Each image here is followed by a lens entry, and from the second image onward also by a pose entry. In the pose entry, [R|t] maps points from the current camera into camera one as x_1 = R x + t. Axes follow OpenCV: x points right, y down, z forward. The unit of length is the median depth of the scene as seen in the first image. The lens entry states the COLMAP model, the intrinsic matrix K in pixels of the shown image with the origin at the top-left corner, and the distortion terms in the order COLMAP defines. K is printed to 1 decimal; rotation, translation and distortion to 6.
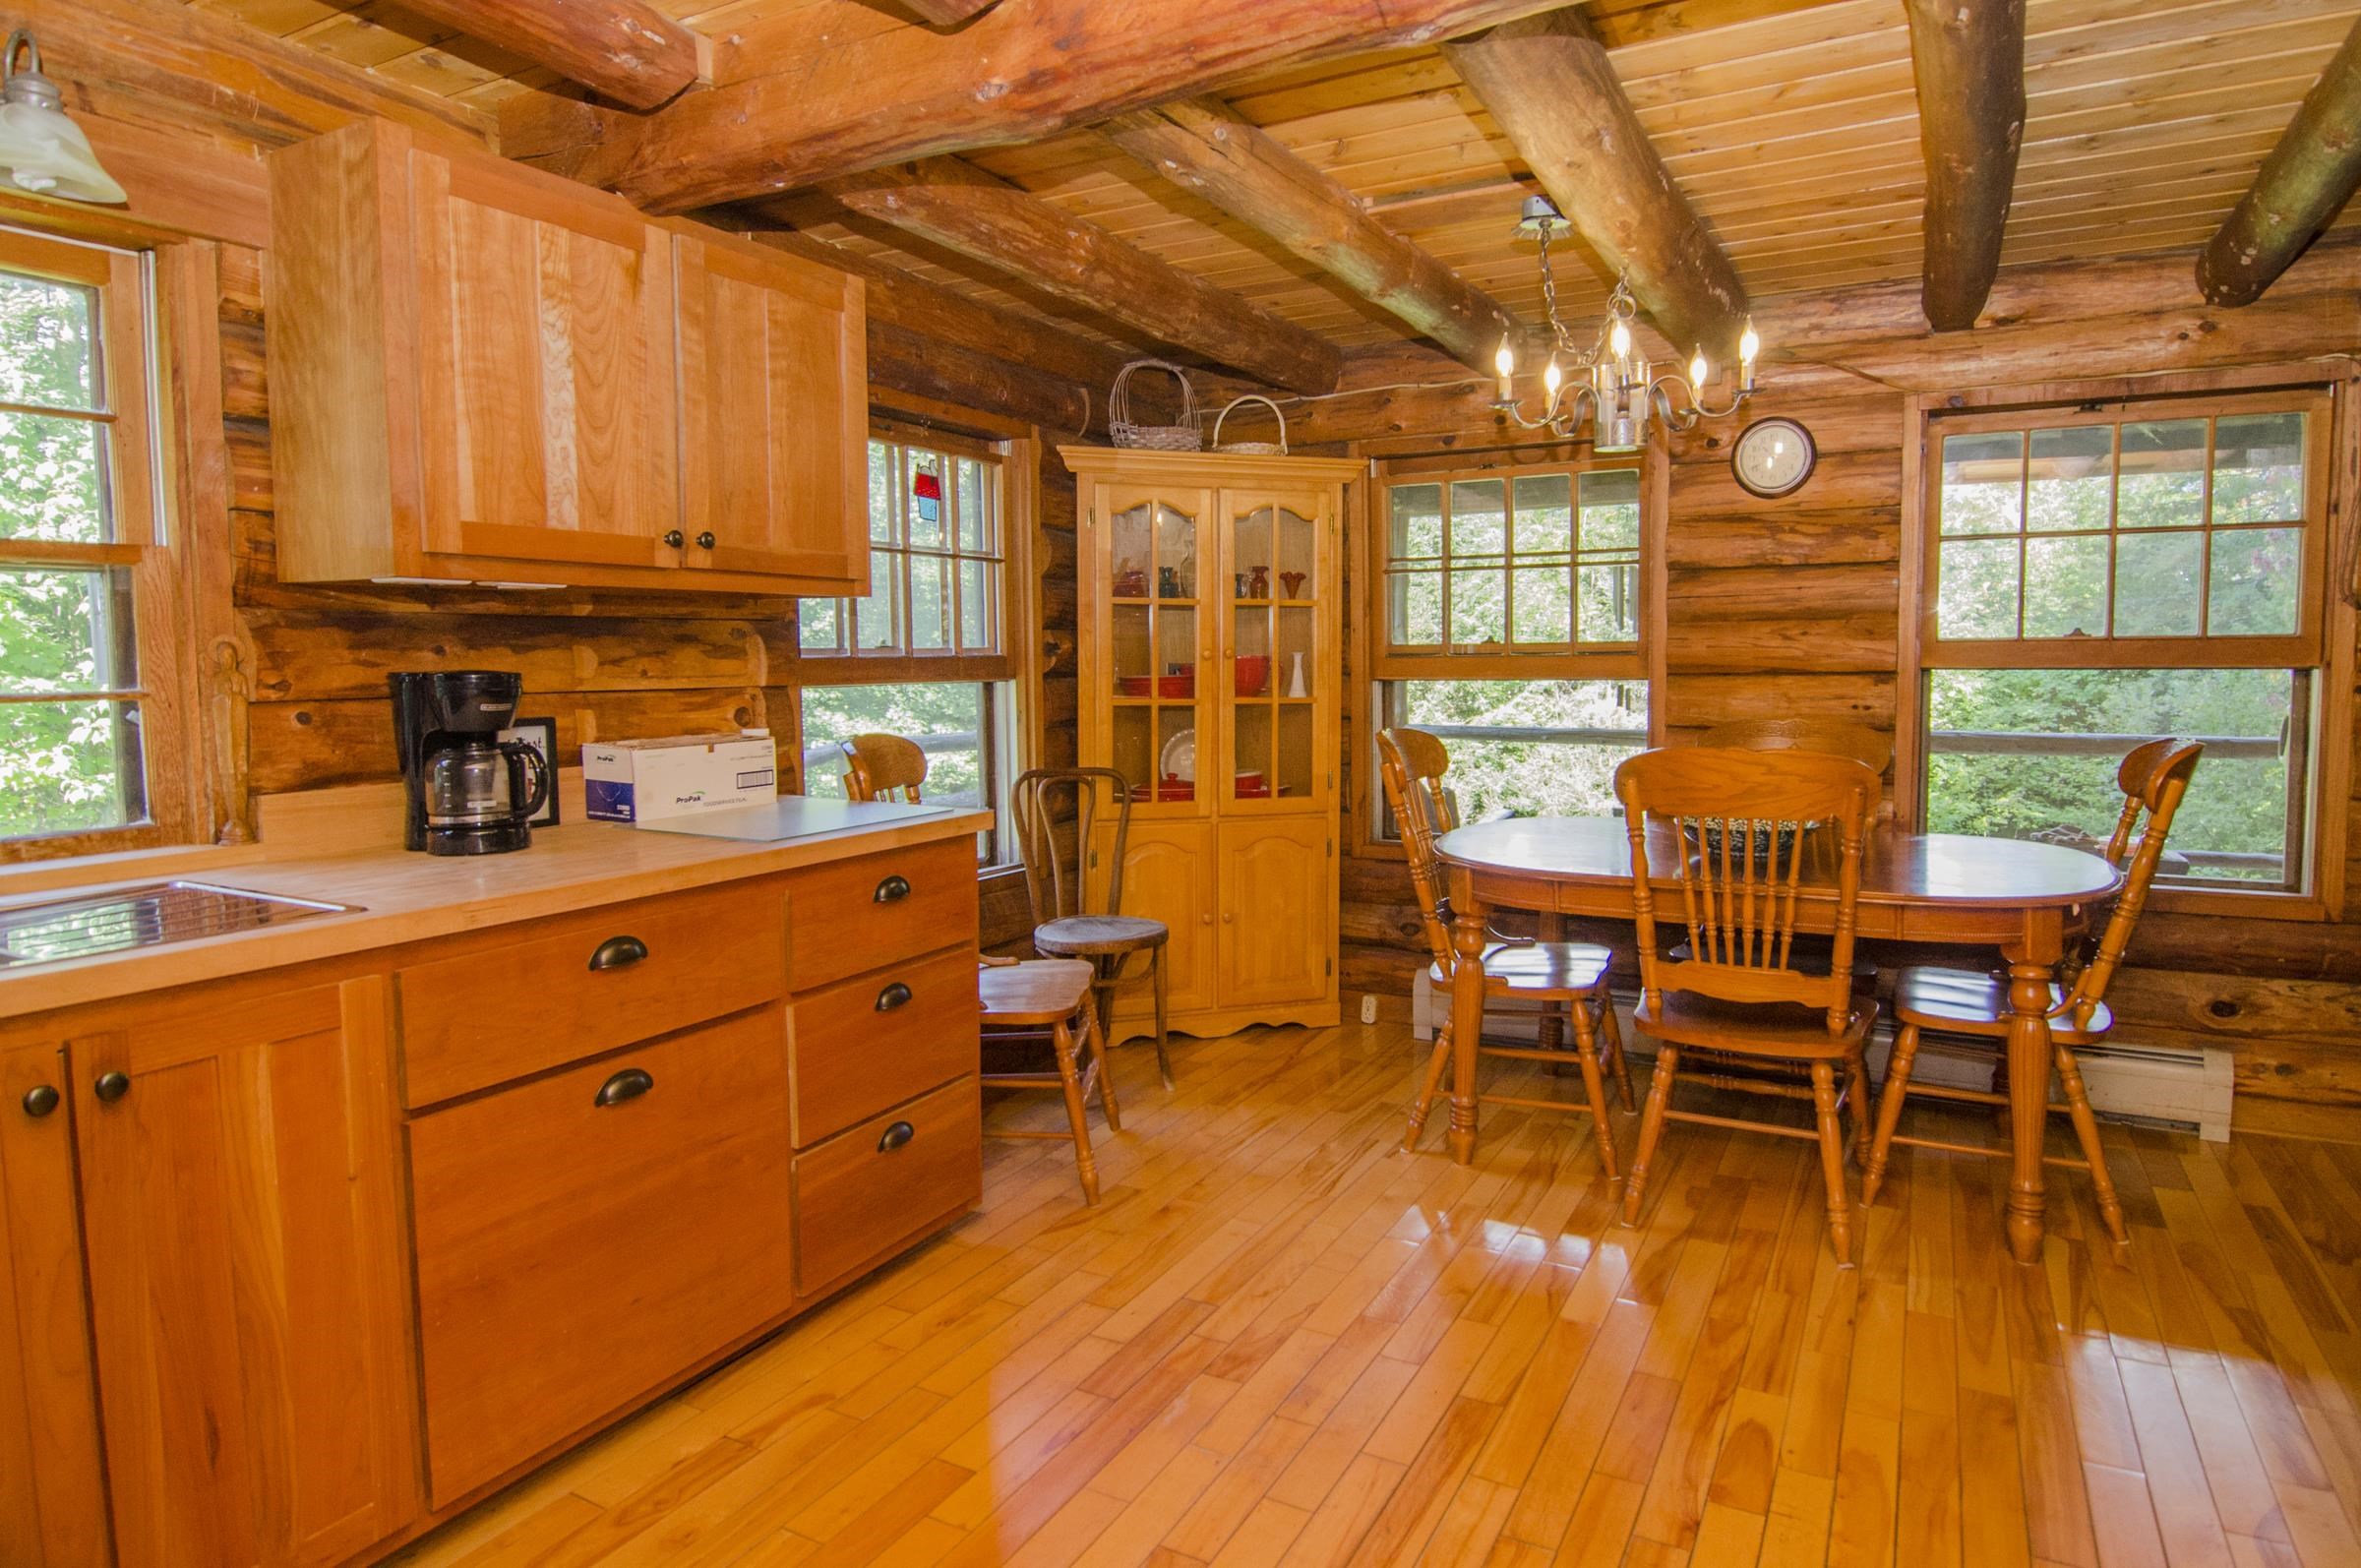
lens RADIAL K [[1318.1, 0, 1177.5], [0, 1318.1, 772.3], [0, 0, 1]] dist [-0.003144, -0.008741]
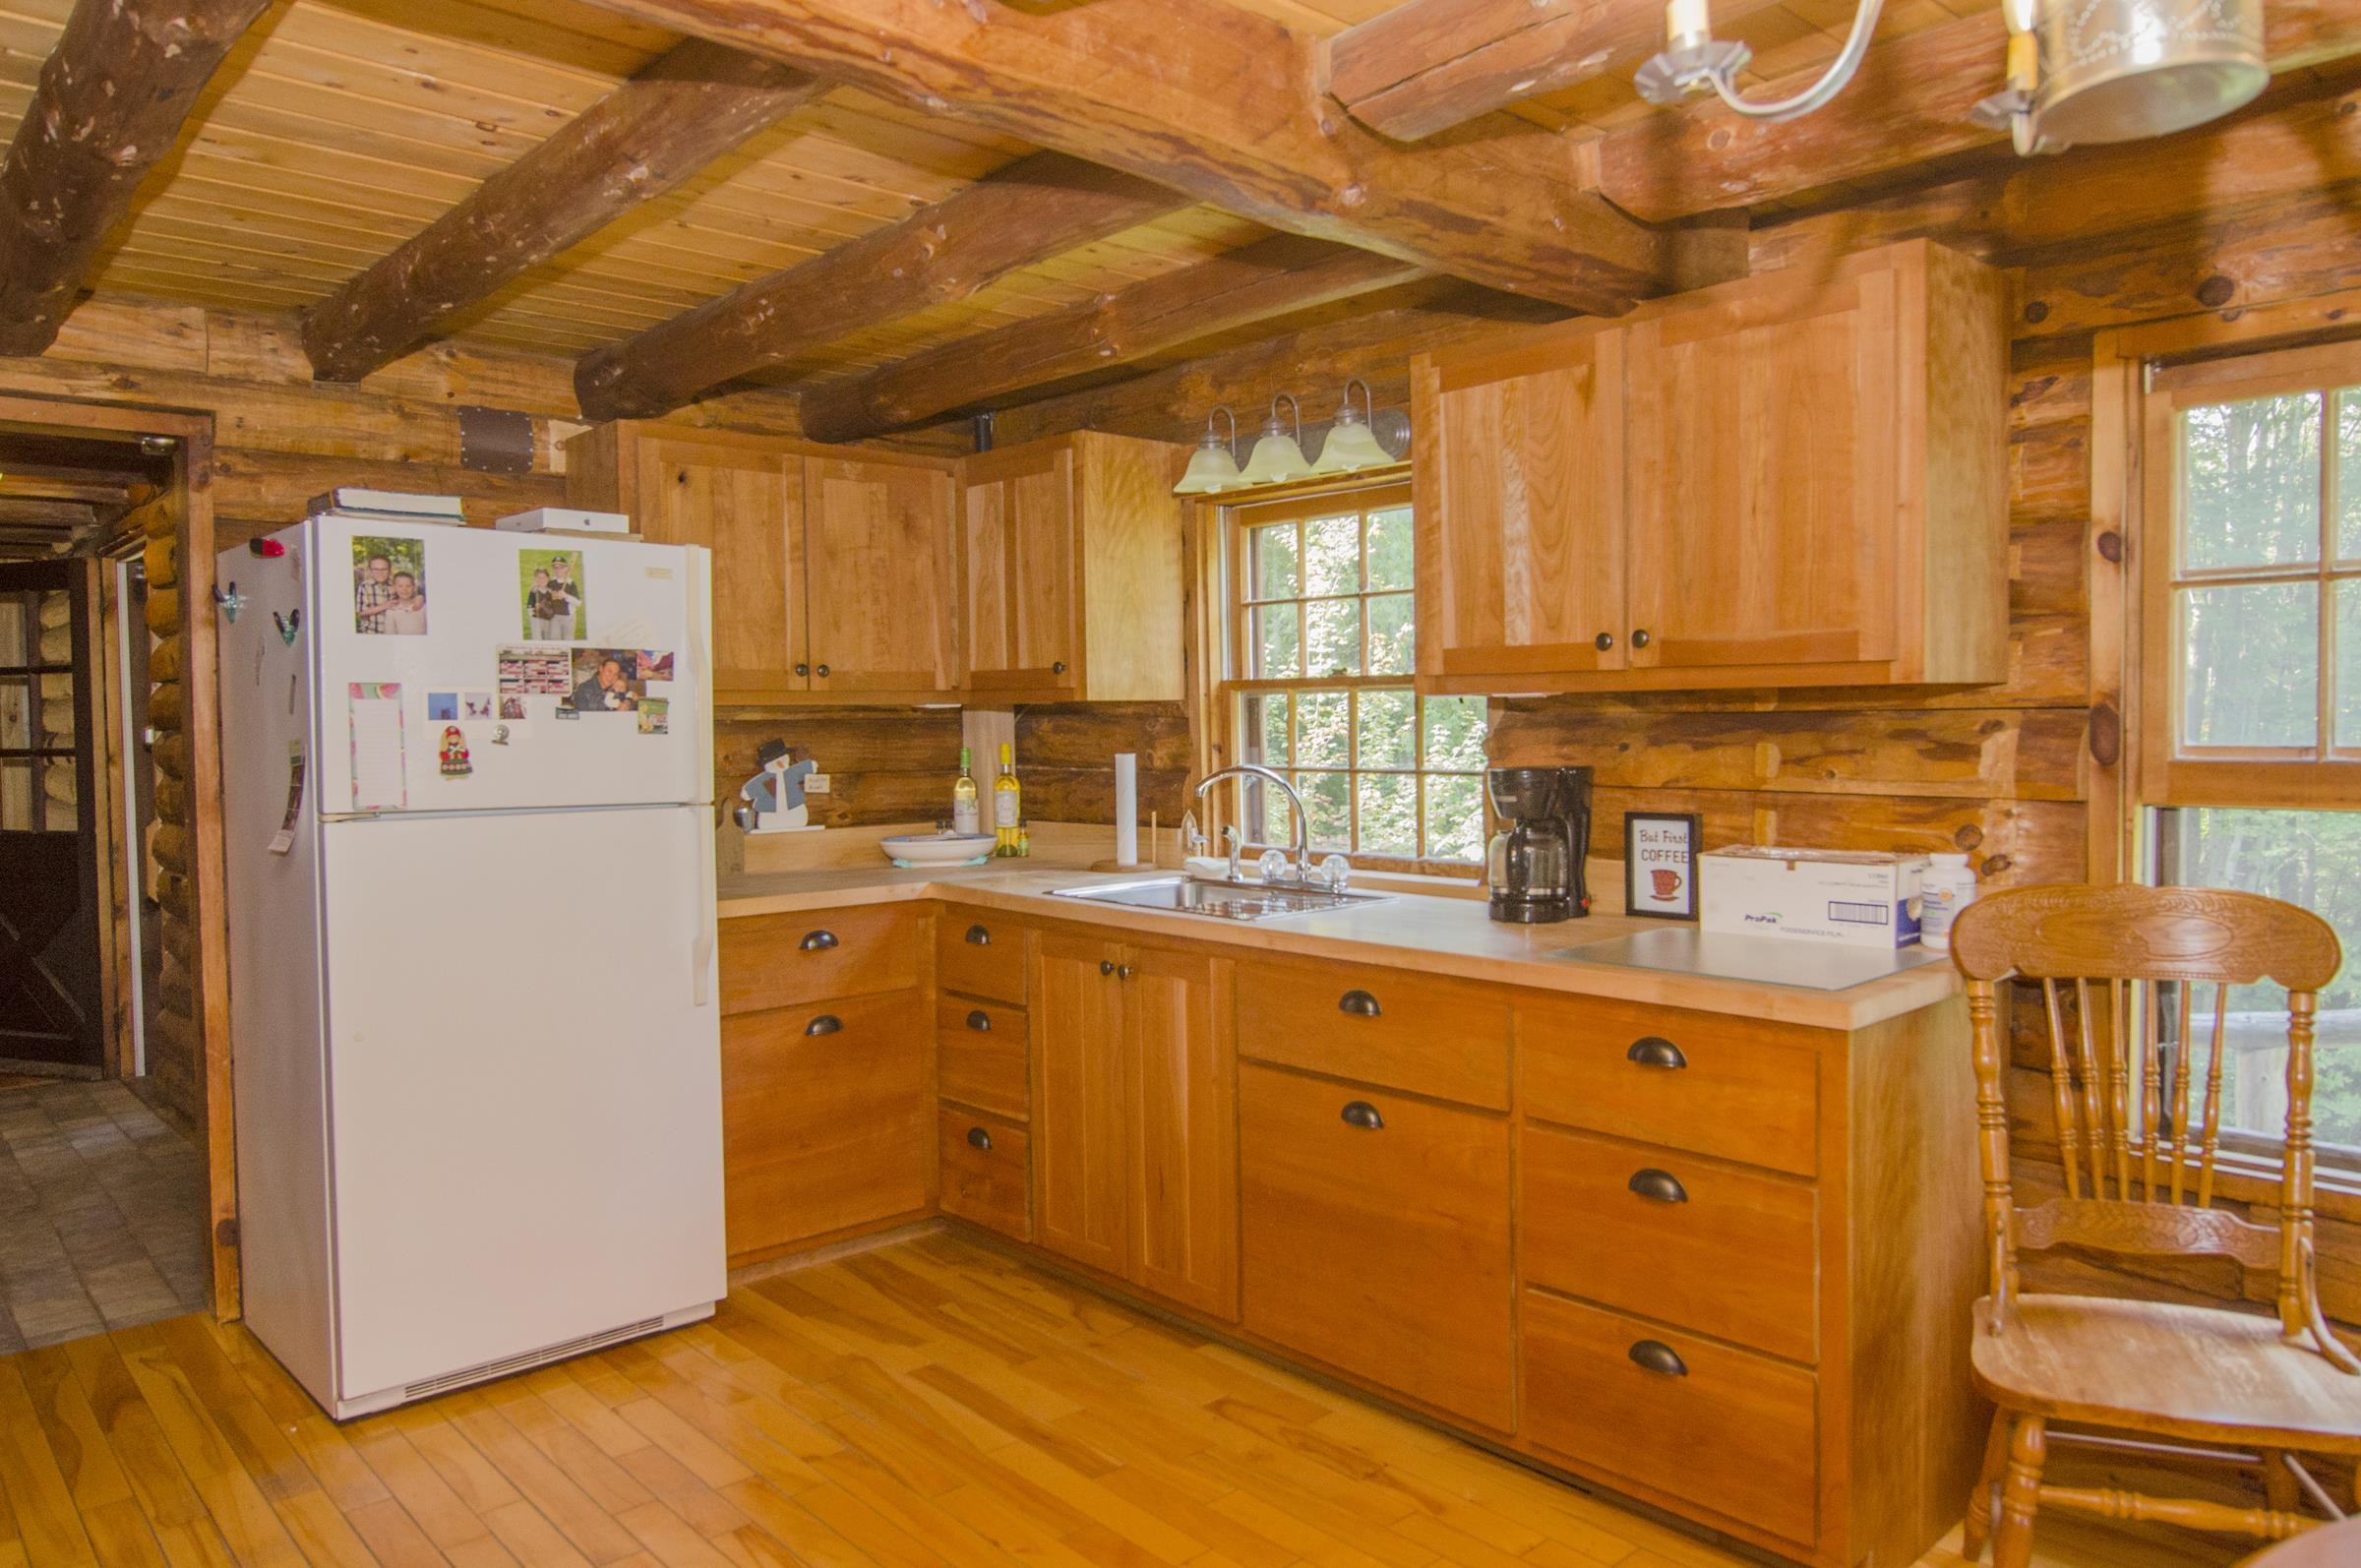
lens RADIAL K [[1534.6, 0, 1169.3], [0, 1534.6, 802.2], [0, 0, 1]] dist [-0.004357, -0.003224]
pose [[-0.329910, 0.055744, -0.942365, 0.855656], [-0.070255, 0.994037, 0.083396, -0.136557], [0.941394, 0.093719, -0.324027, 1.132141]]
